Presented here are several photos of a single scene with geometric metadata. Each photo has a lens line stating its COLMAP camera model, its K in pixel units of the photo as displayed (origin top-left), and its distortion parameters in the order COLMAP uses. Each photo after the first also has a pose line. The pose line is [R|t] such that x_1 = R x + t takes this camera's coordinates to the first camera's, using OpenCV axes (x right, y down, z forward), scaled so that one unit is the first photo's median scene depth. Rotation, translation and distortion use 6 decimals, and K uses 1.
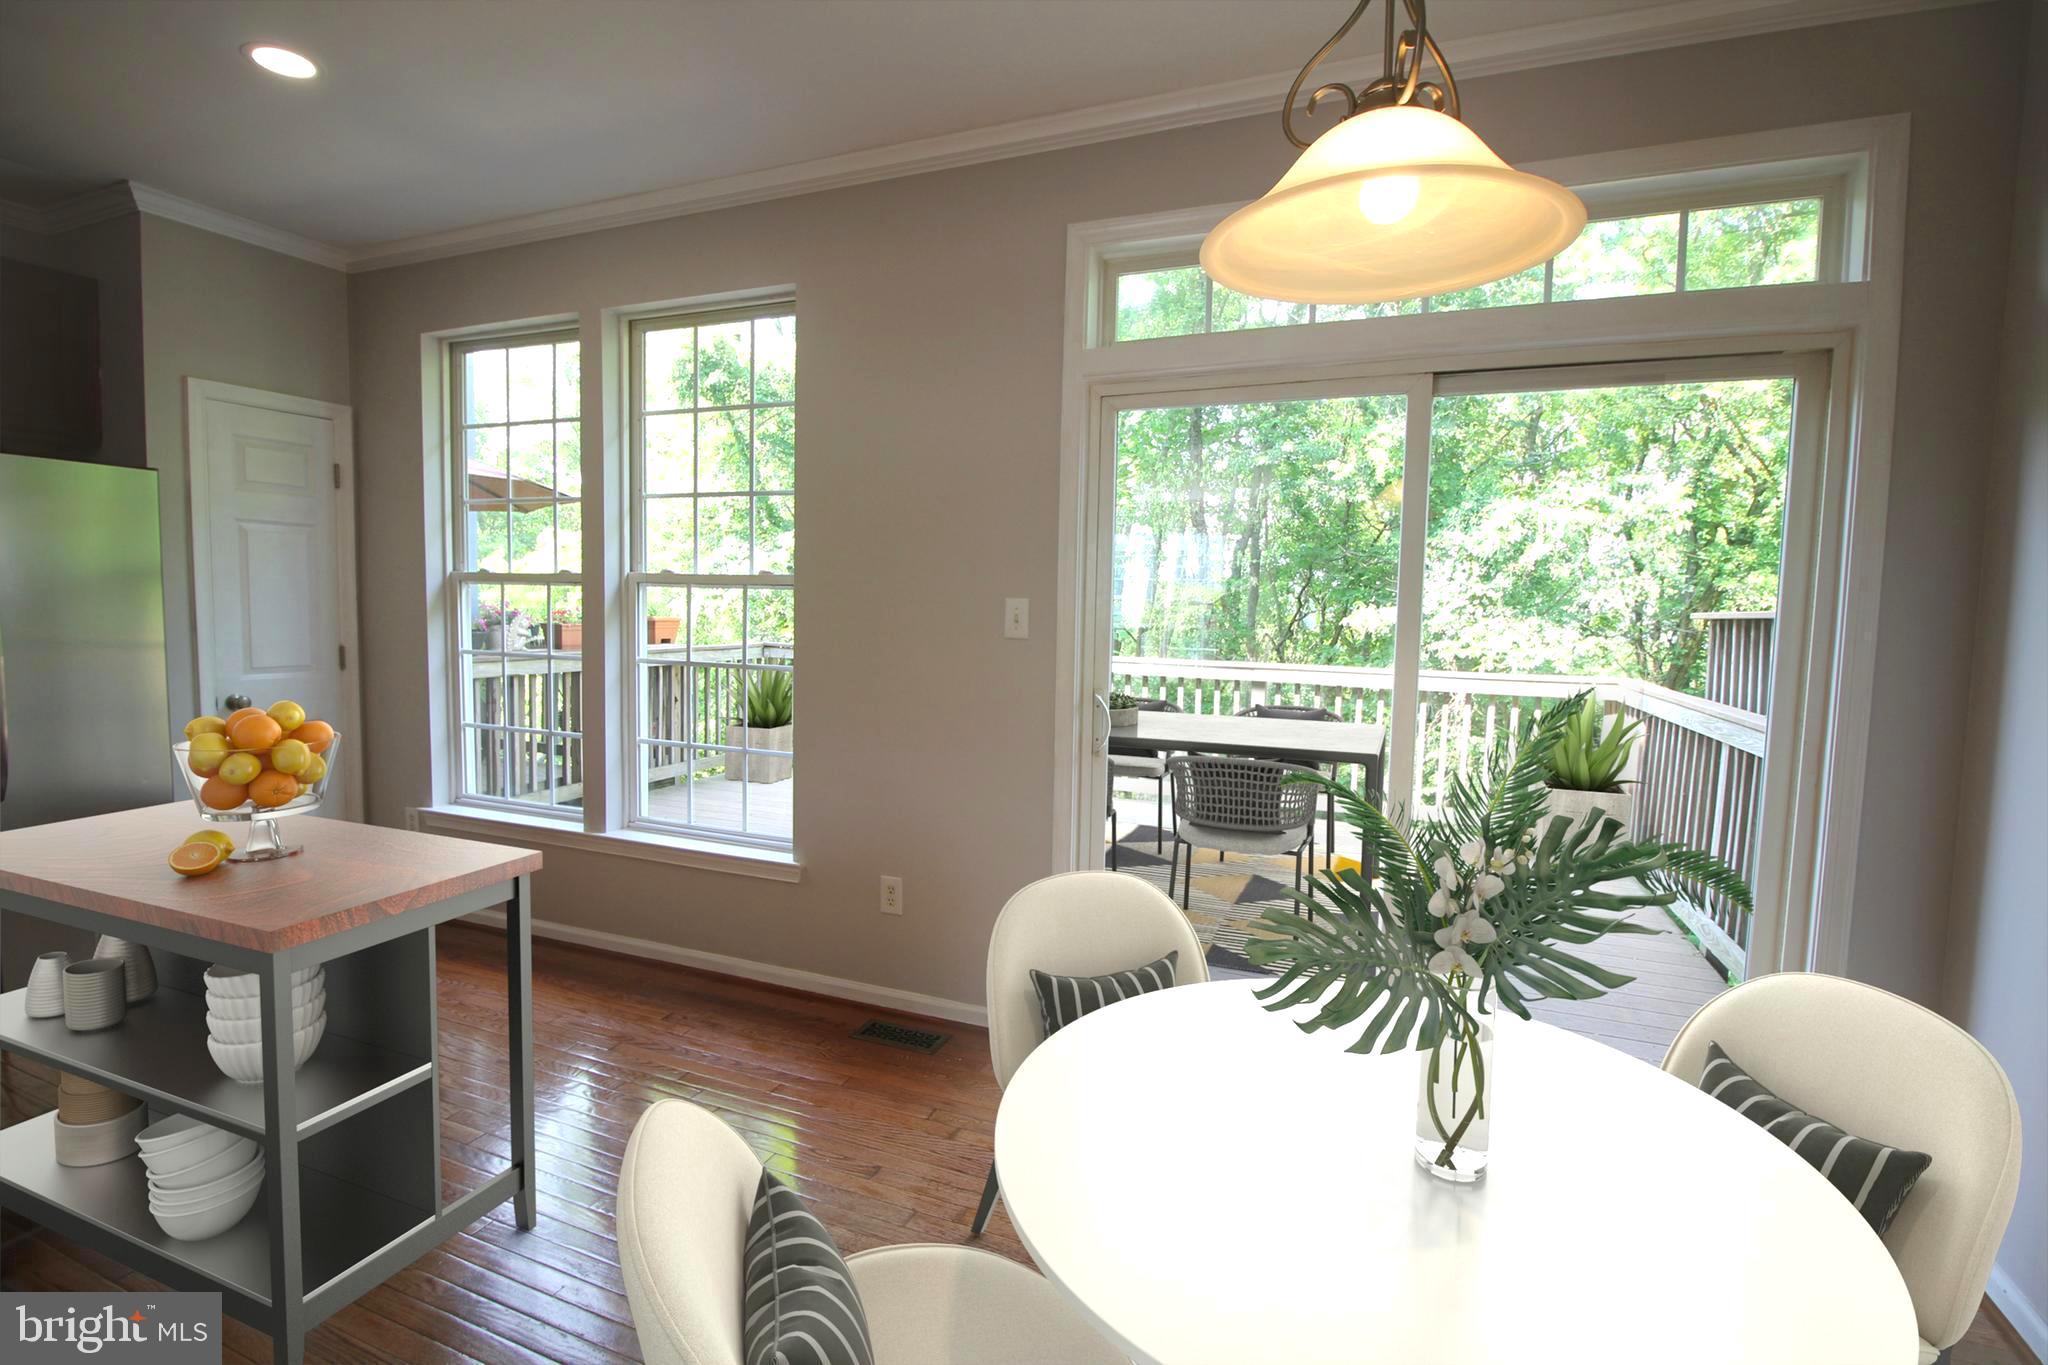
lens RADIAL K [[946.0, 0, 1005.8], [0, 946.0, 677.0], [0, 0, 1]] dist [0.002401, -0.014538]
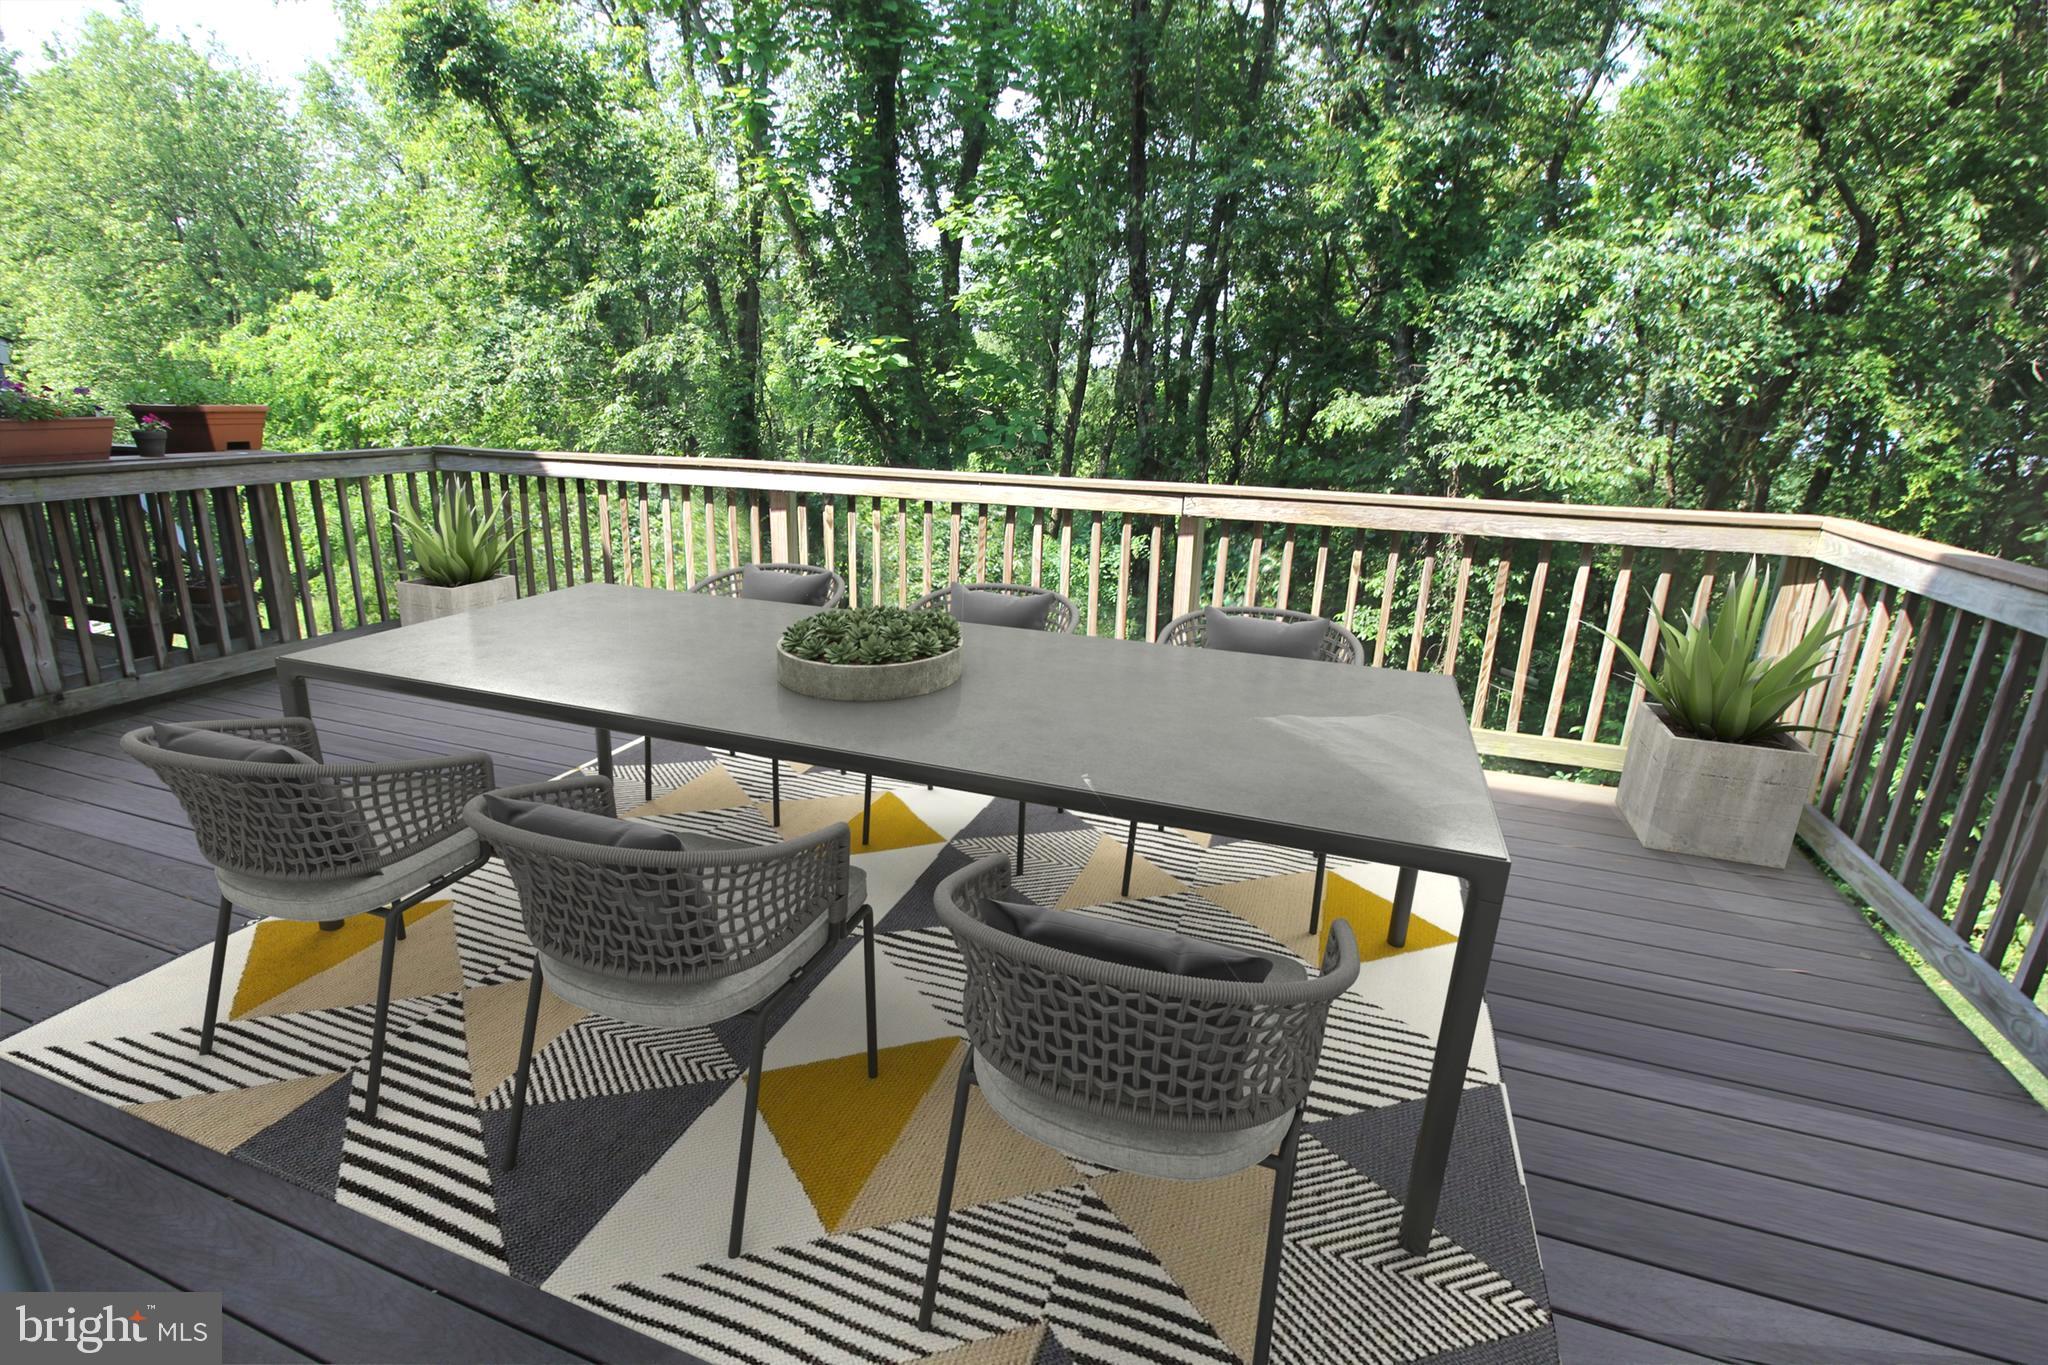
lens RADIAL K [[947.2, 0, 1014.9], [0, 947.2, 675.7], [0, 0, 1]] dist [0.001394, -0.013925]
pose [[0.998233, -0.016177, 0.057183, 0.074710], [0.004130, 0.978794, 0.204805, -0.012432], [-0.059283, -0.204207, 0.977131, 0.255551]]
